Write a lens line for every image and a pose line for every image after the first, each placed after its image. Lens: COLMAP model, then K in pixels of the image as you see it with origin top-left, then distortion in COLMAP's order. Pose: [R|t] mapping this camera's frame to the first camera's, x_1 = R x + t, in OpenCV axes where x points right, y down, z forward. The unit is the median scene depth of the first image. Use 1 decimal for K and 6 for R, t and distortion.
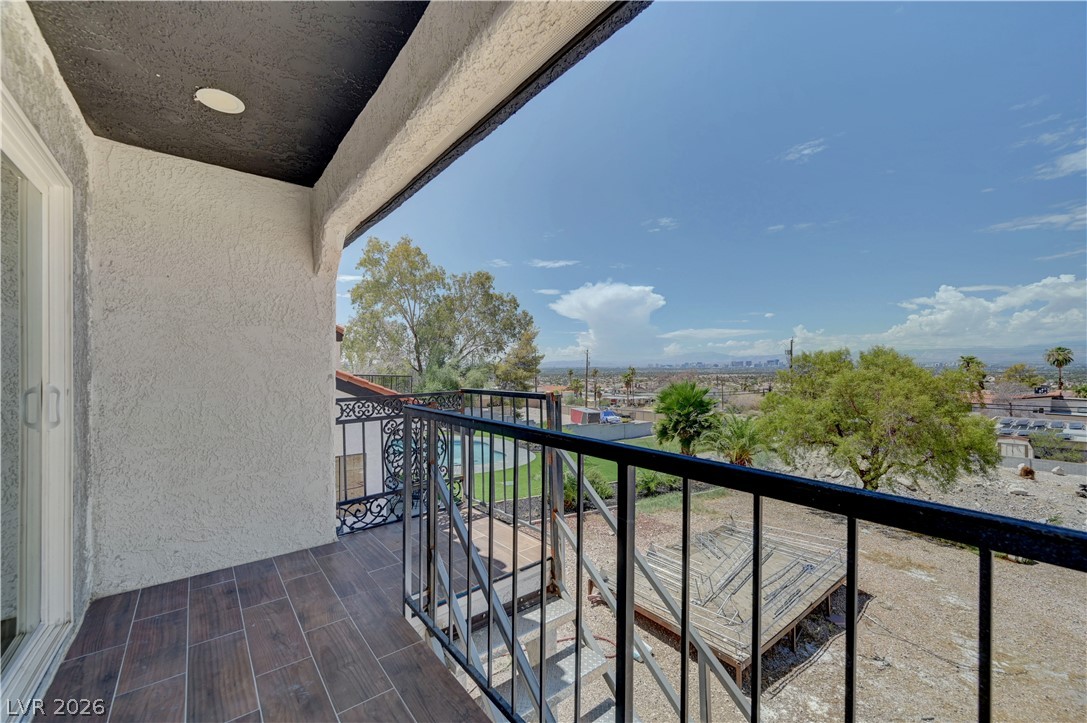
lens RADIAL K [[427.7, 0, 551.4], [0, 427.7, 370.9], [0, 0, 1]] dist [0.001327, -0.000082]
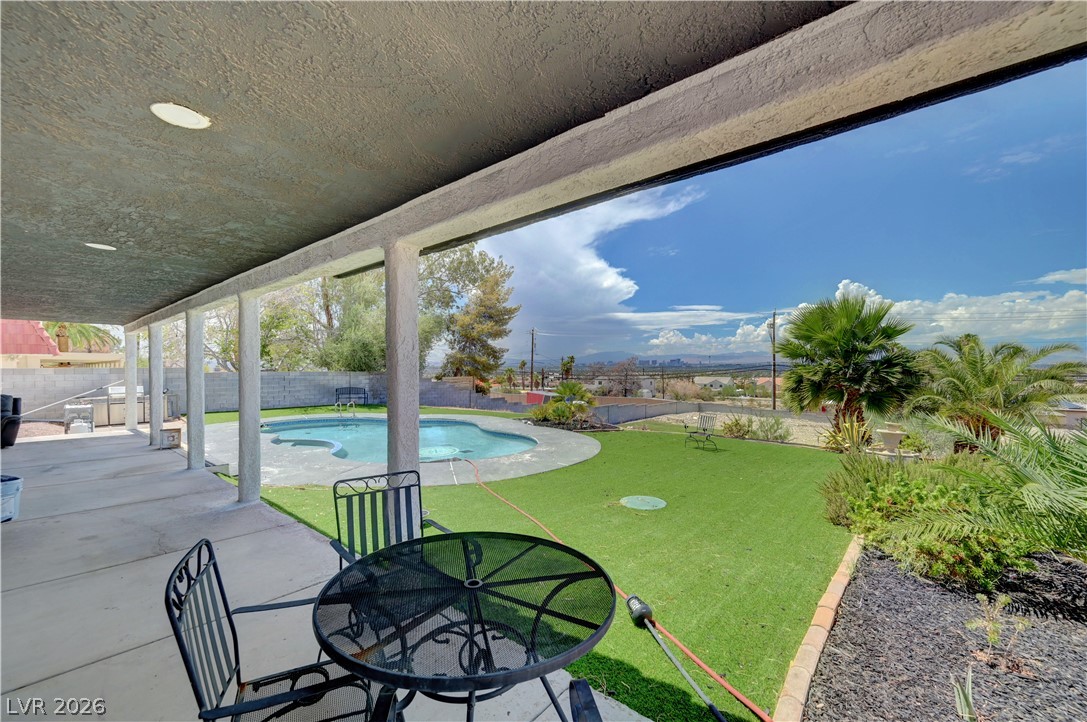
lens RADIAL K [[427.7, 0, 551.4], [0, 427.7, 370.4], [0, 0, 1]] dist [0.001327, -0.000082]
pose [[0.980599, -0.002961, 0.196004, -0.031950], [0.002795, 0.999995, 0.001121, 0.021180], [-0.196006, -0.000551, 0.980602, 0.091526]]
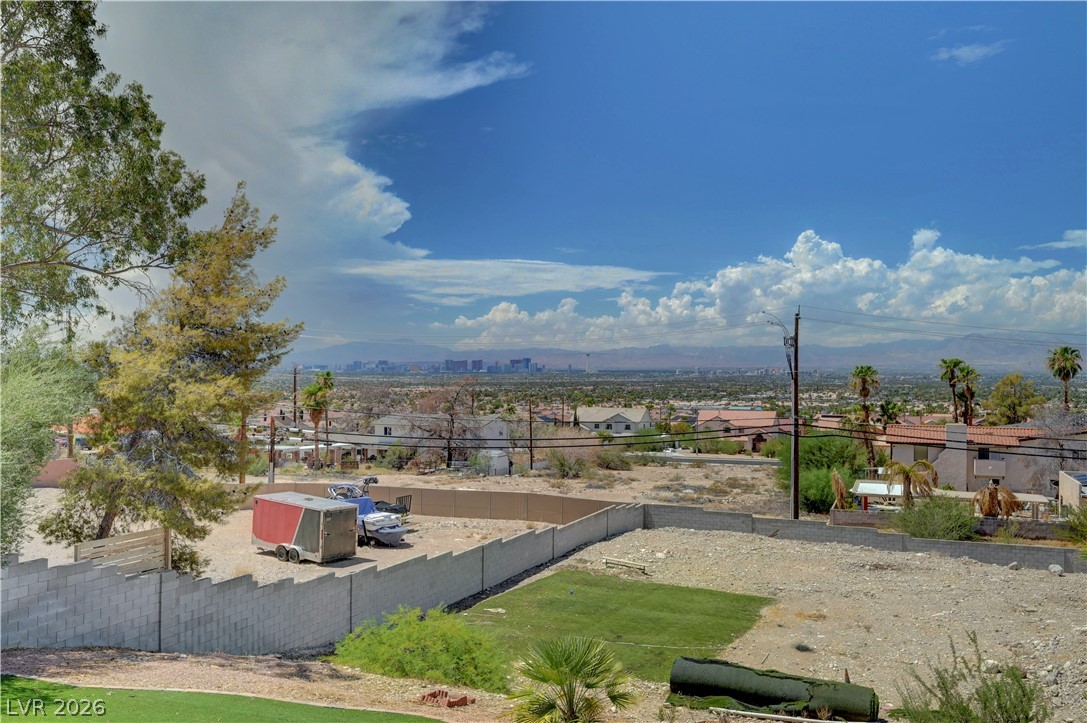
lens RADIAL K [[941.1, 0, 542.4], [0, 941.1, 381.9], [0, 0, 1]] dist [0.001753, 0.009366]
pose [[0.876036, 0.008208, 0.482175, -0.049545], [-0.010278, 0.999946, 0.001651, -0.000989], [-0.482136, -0.006402, 0.876073, 0.130338]]
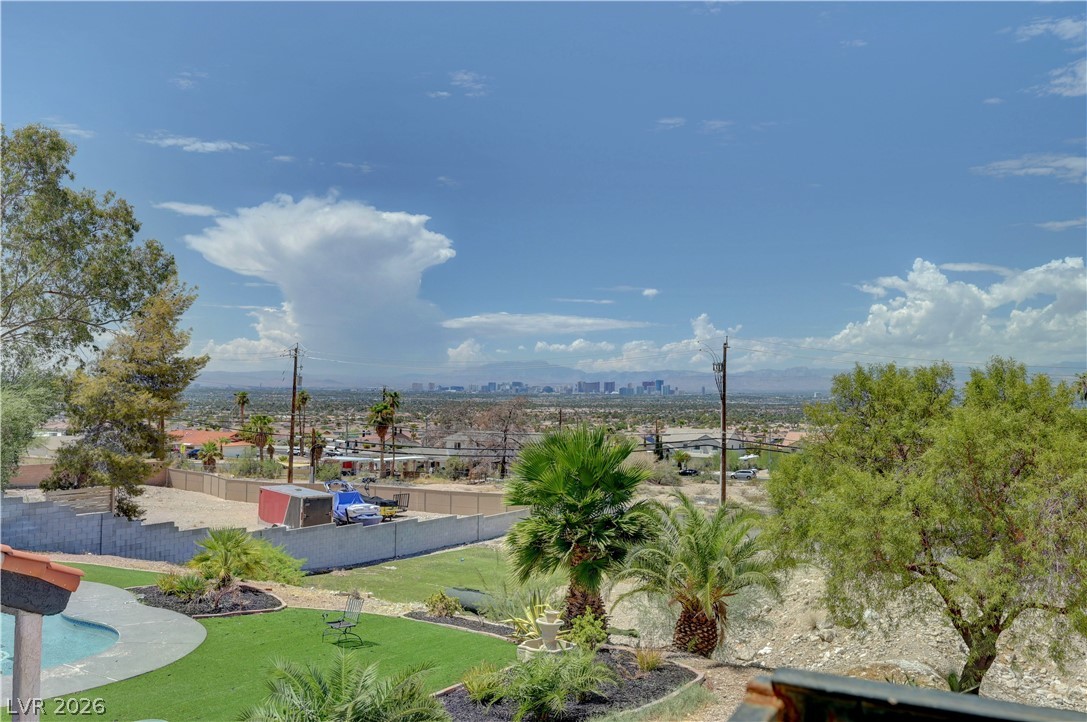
lens RADIAL K [[941.1, 0, 542.4], [0, 941.1, 381.4], [0, 0, 1]] dist [0.001753, 0.009366]
pose [[0.935260, 0.023238, 0.353197, -0.010508], [-0.017241, 0.999649, -0.020116, -0.000708], [-0.353540, 0.012725, 0.935333, 0.023249]]
